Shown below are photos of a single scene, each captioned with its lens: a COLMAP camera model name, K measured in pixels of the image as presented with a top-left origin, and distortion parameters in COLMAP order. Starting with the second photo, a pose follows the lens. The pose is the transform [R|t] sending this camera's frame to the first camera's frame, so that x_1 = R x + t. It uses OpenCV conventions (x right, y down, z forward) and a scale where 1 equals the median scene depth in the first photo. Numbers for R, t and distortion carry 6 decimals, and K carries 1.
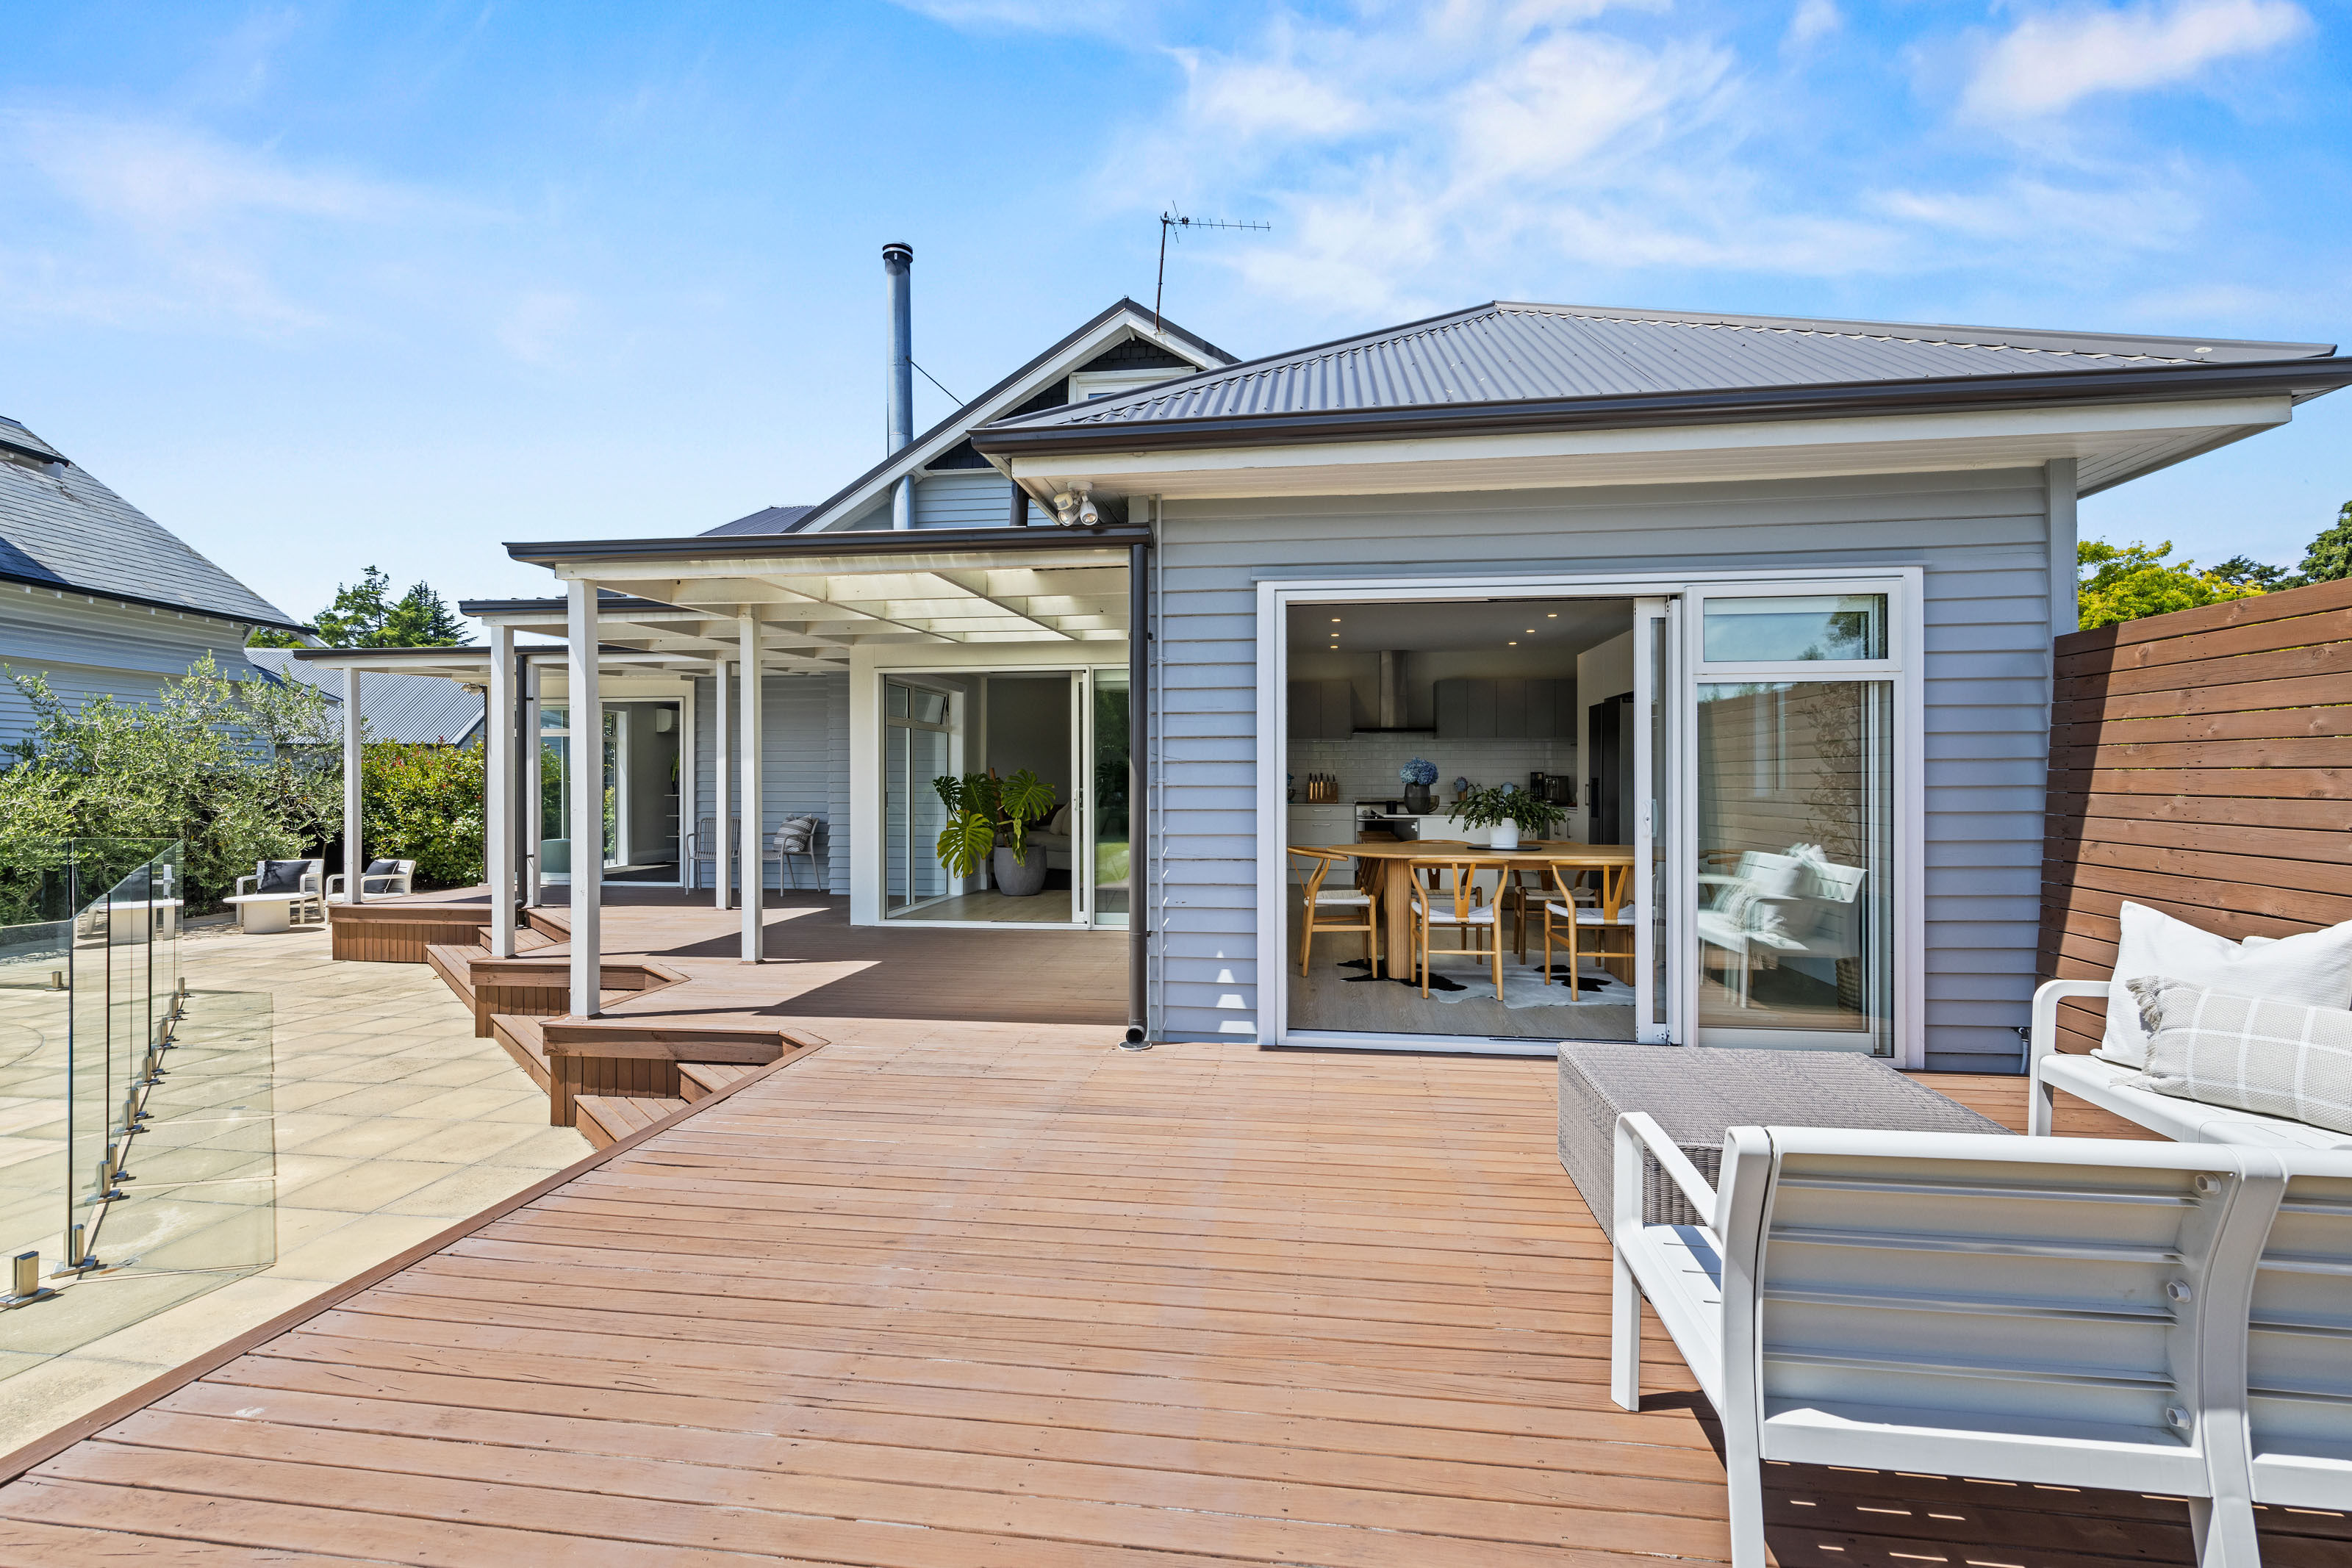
lens RADIAL K [[1030.0, 0, 1177.4], [0, 1030.0, 781.4], [0, 0, 1]] dist [0.007805, -0.002297]
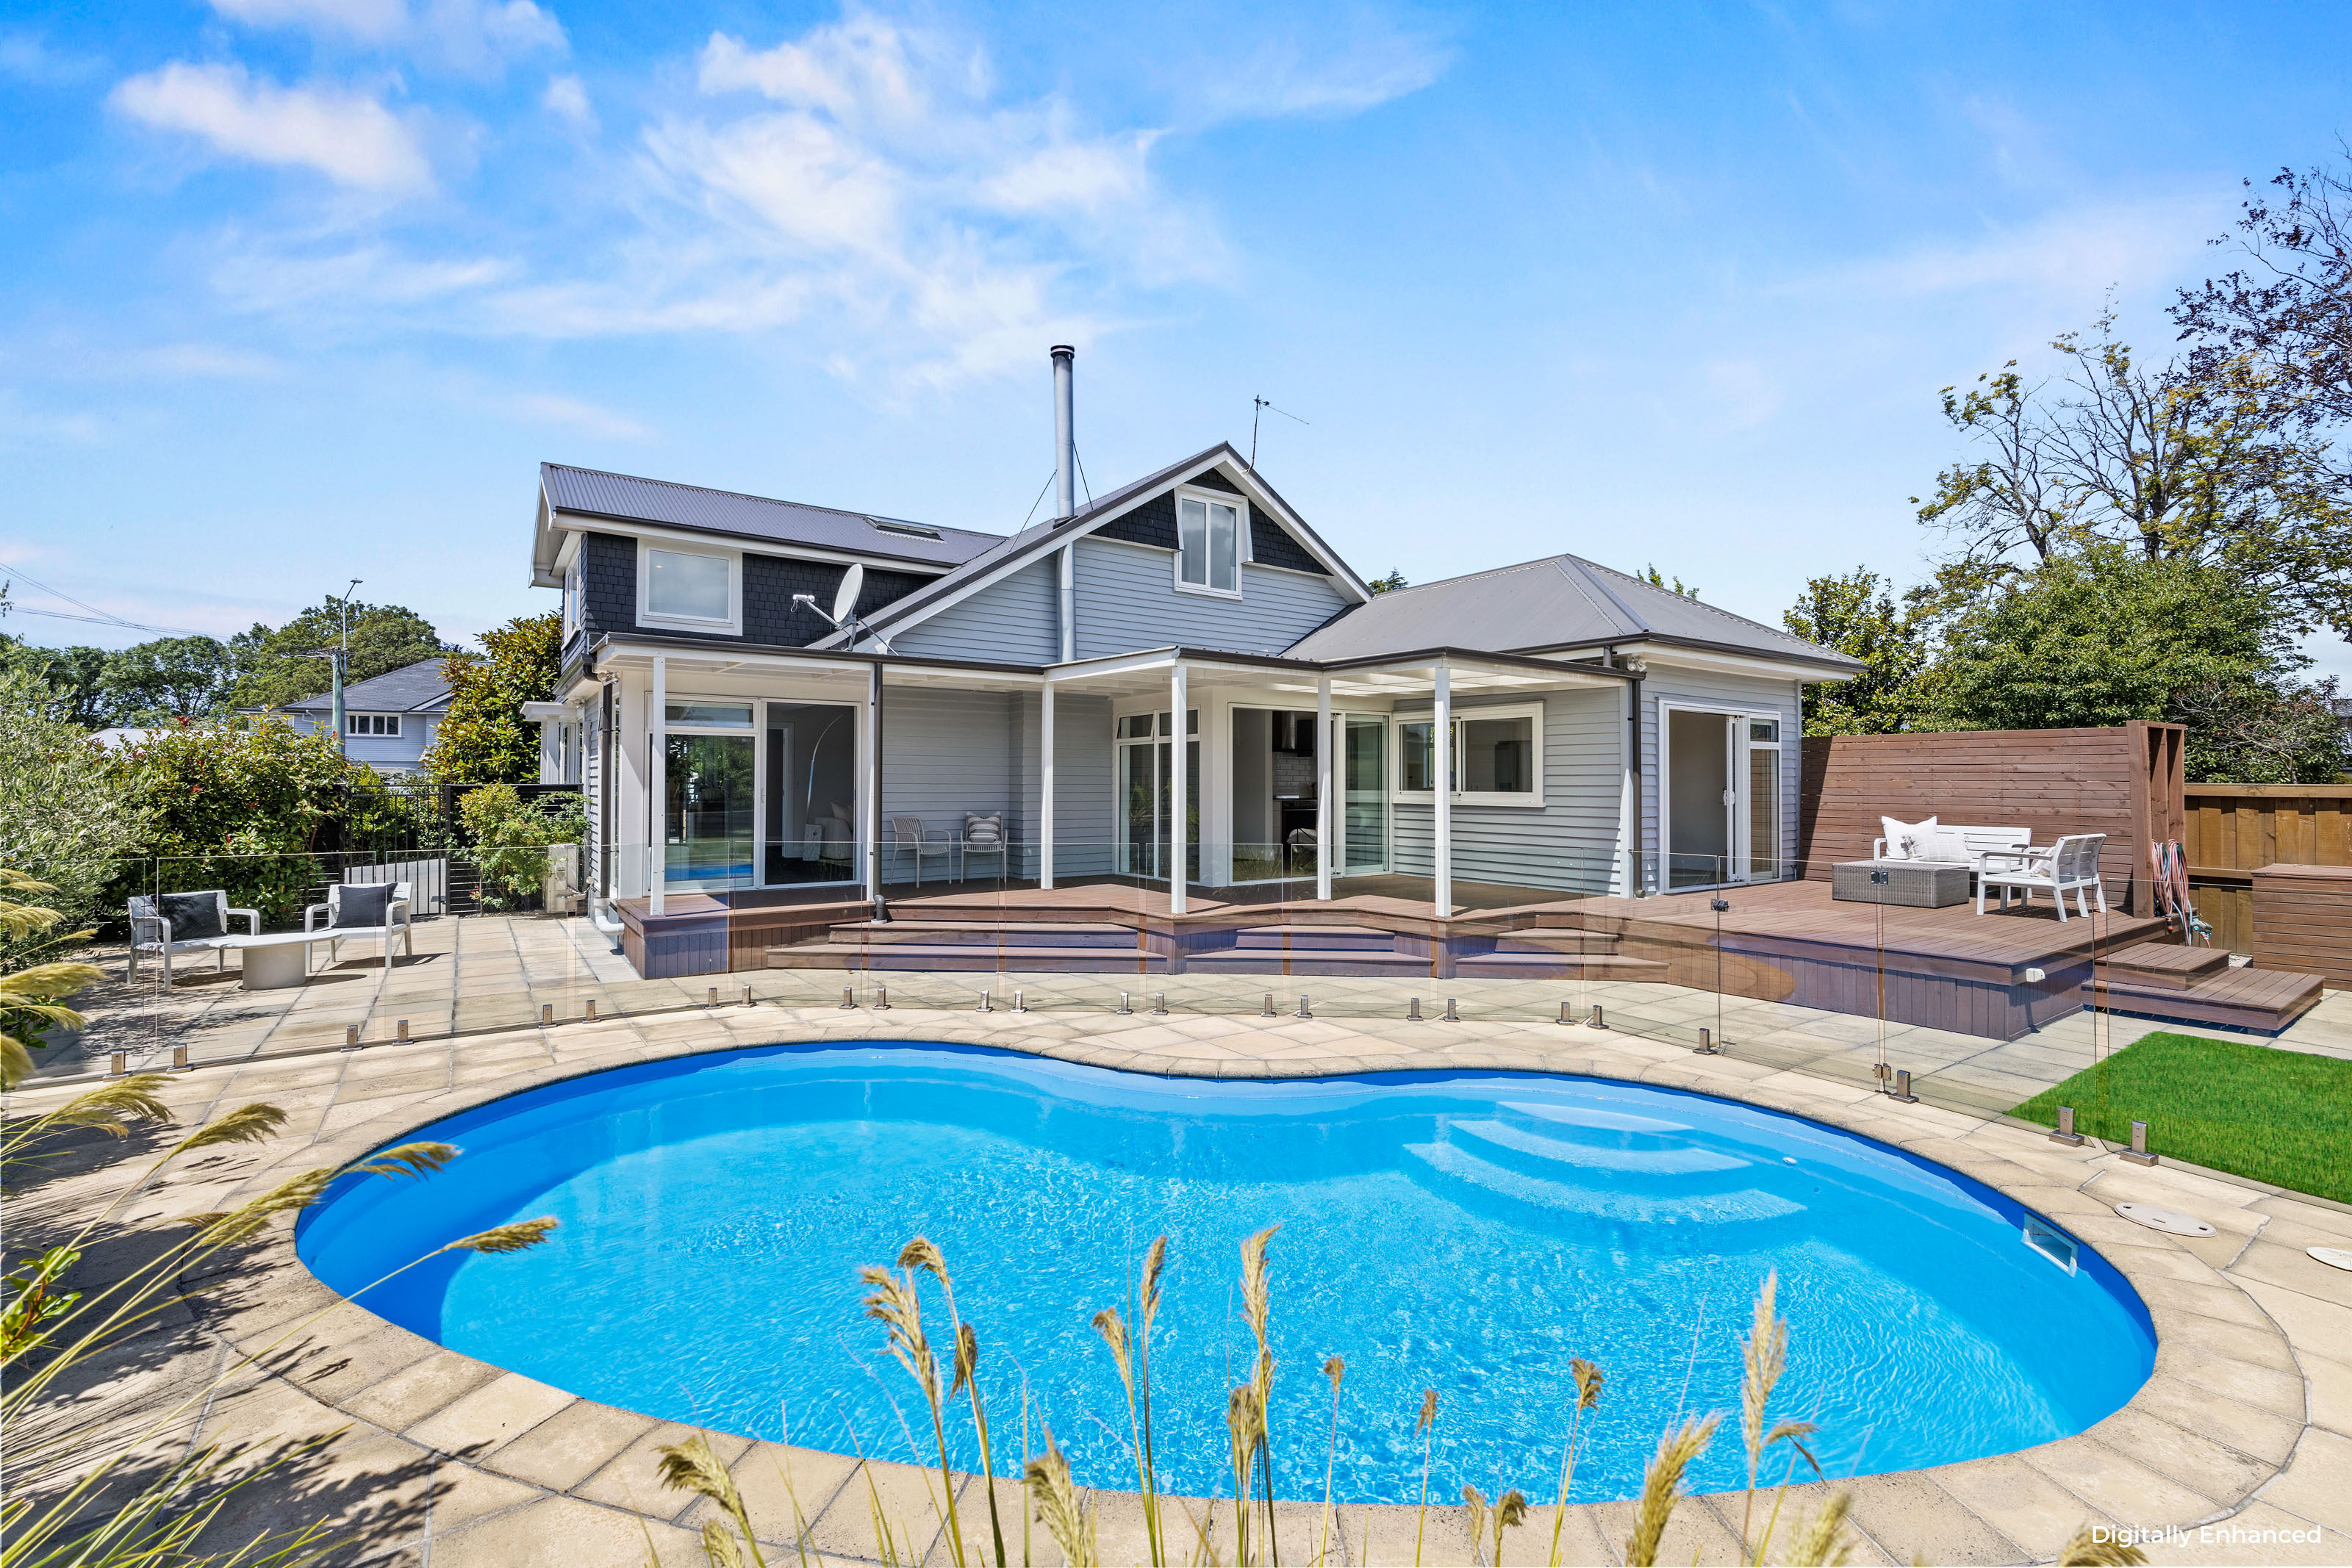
lens RADIAL K [[1030.0, 0, 1186.9], [0, 1030.0, 780.1], [0, 0, 1]] dist [0.007805, -0.002297]
pose [[0.724841, 0.005152, 0.688897, -1.783446], [-0.000772, 0.999977, -0.006666, 0.006230], [-0.688916, 0.004300, 0.724828, 0.023008]]
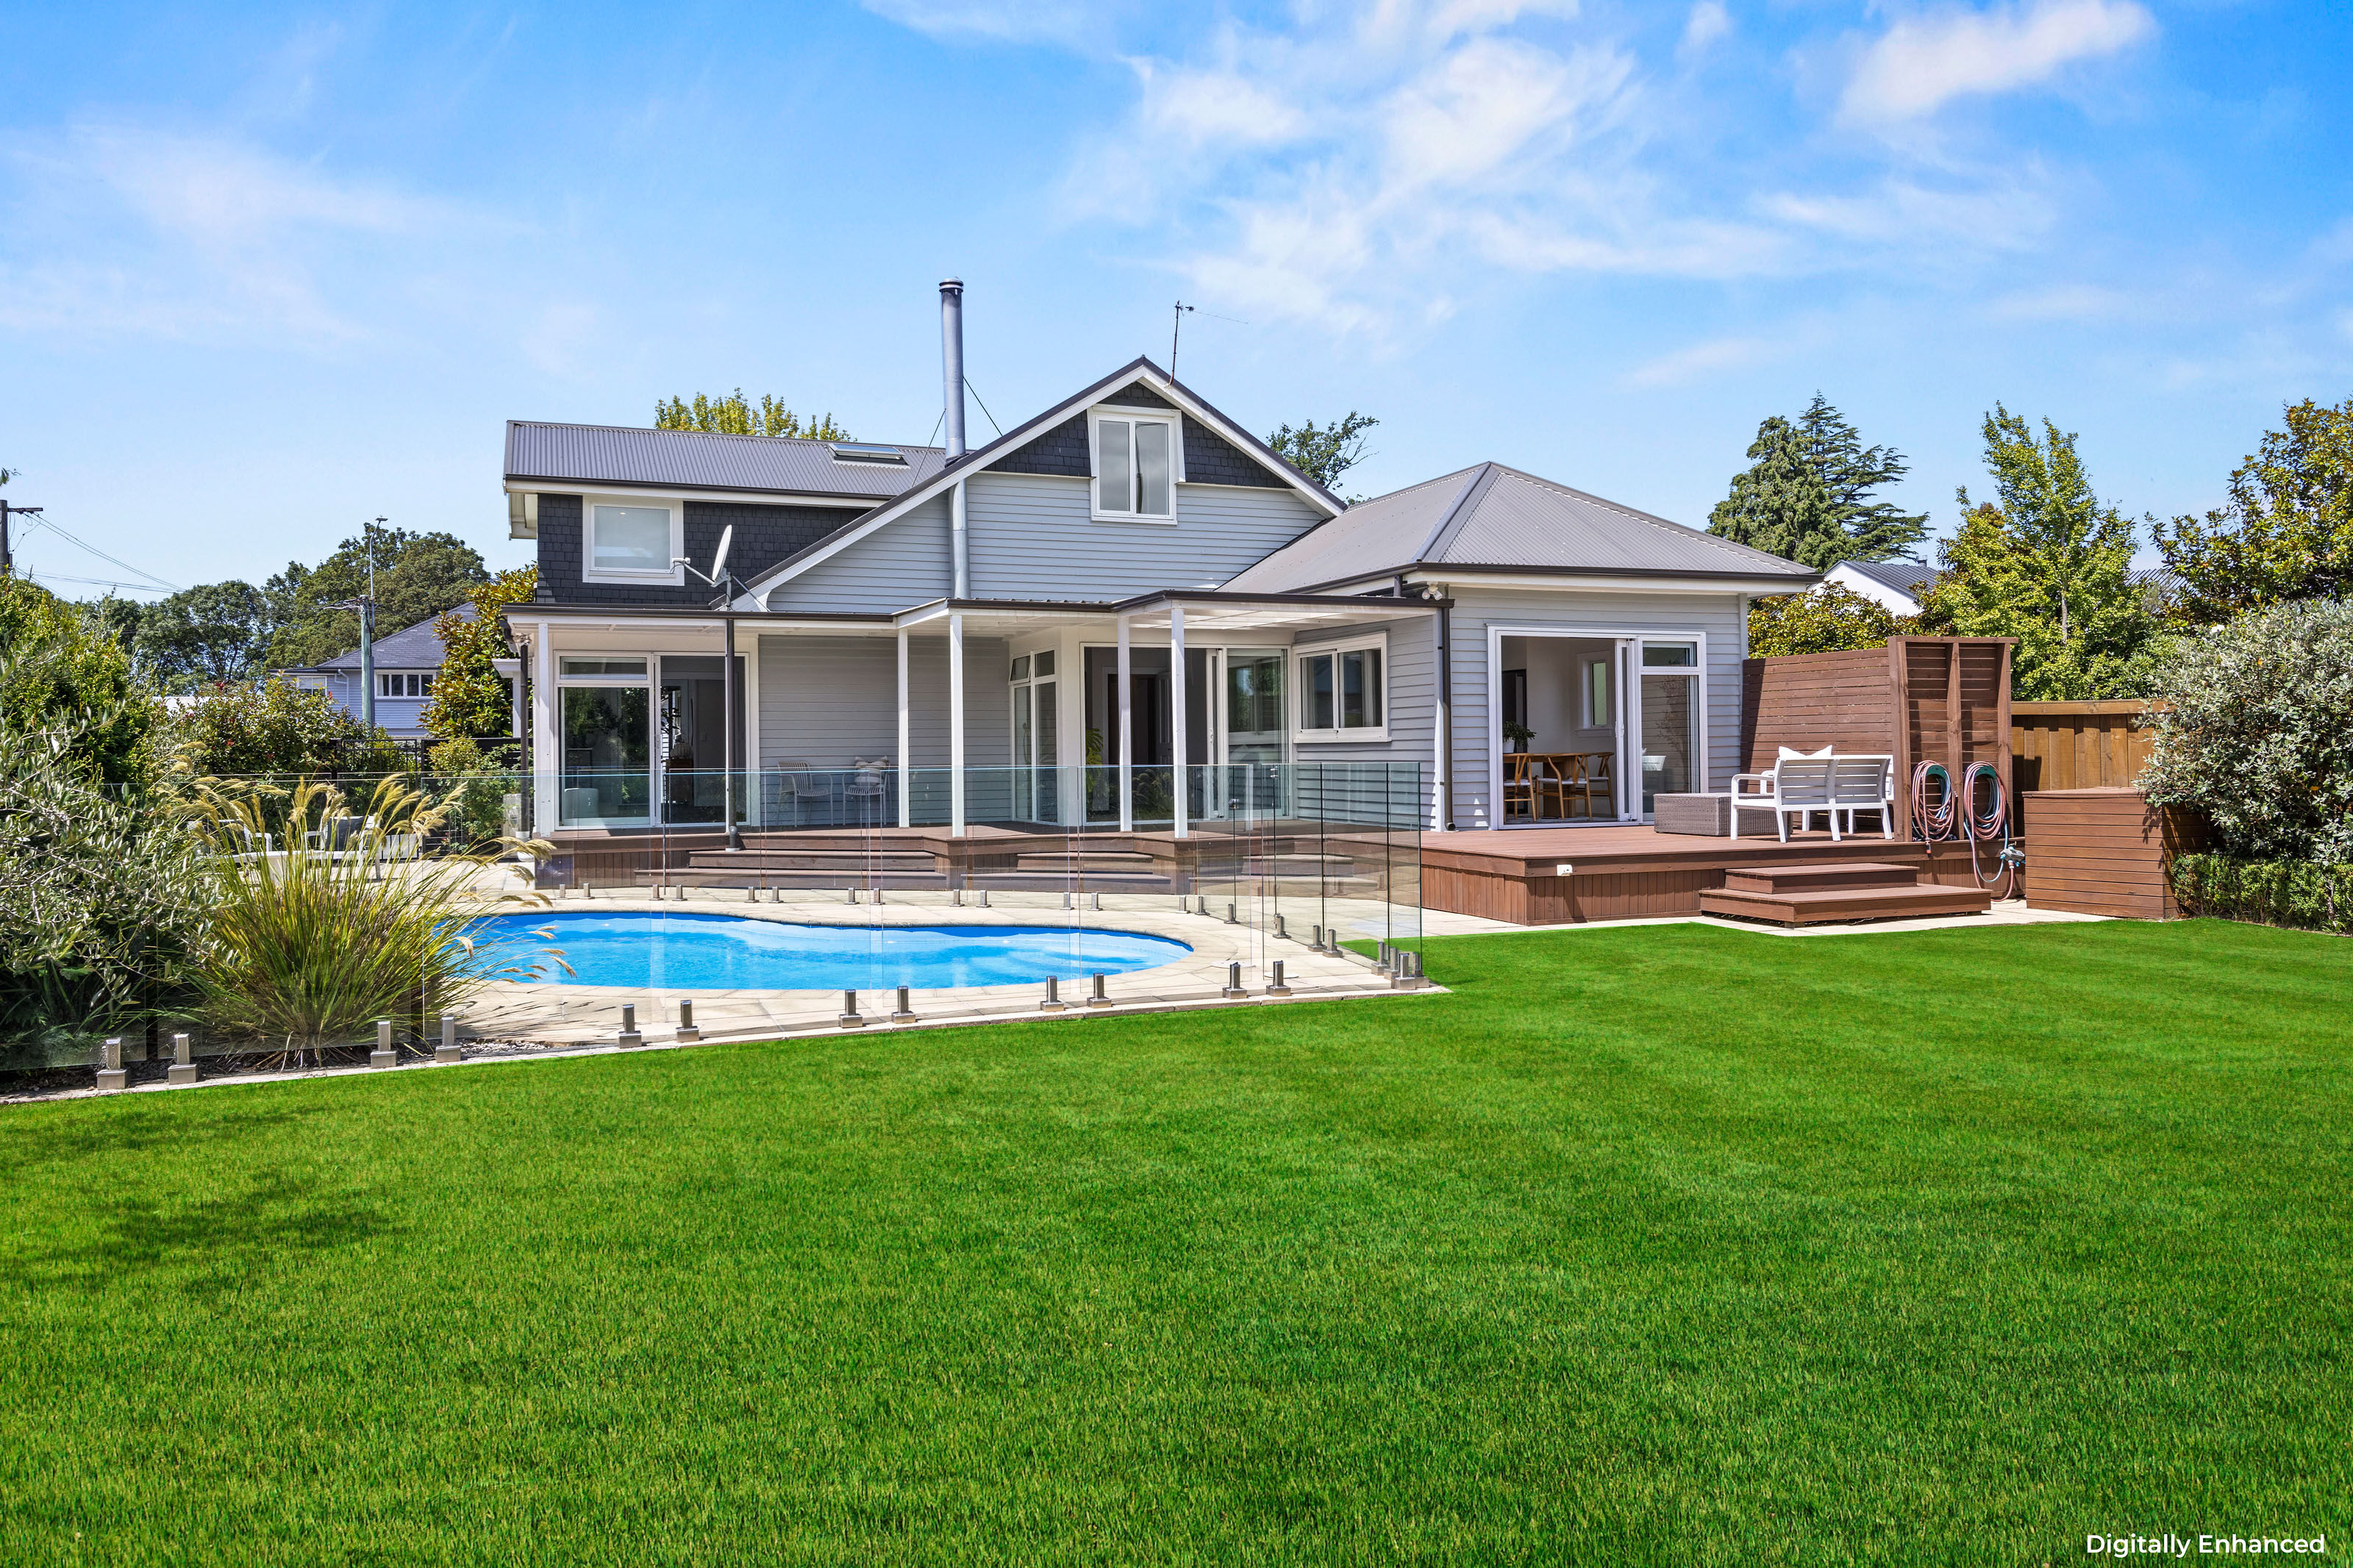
lens RADIAL K [[1629.1, 0, 1137.7], [0, 1629.1, 756.6], [0, 0, 1]] dist [0.005990, 0.002157]
pose [[0.876496, -0.009532, 0.481316, -1.770523], [0.011983, 0.999926, -0.002019, 0.069674], [-0.481261, 0.007537, 0.876545, -1.345790]]
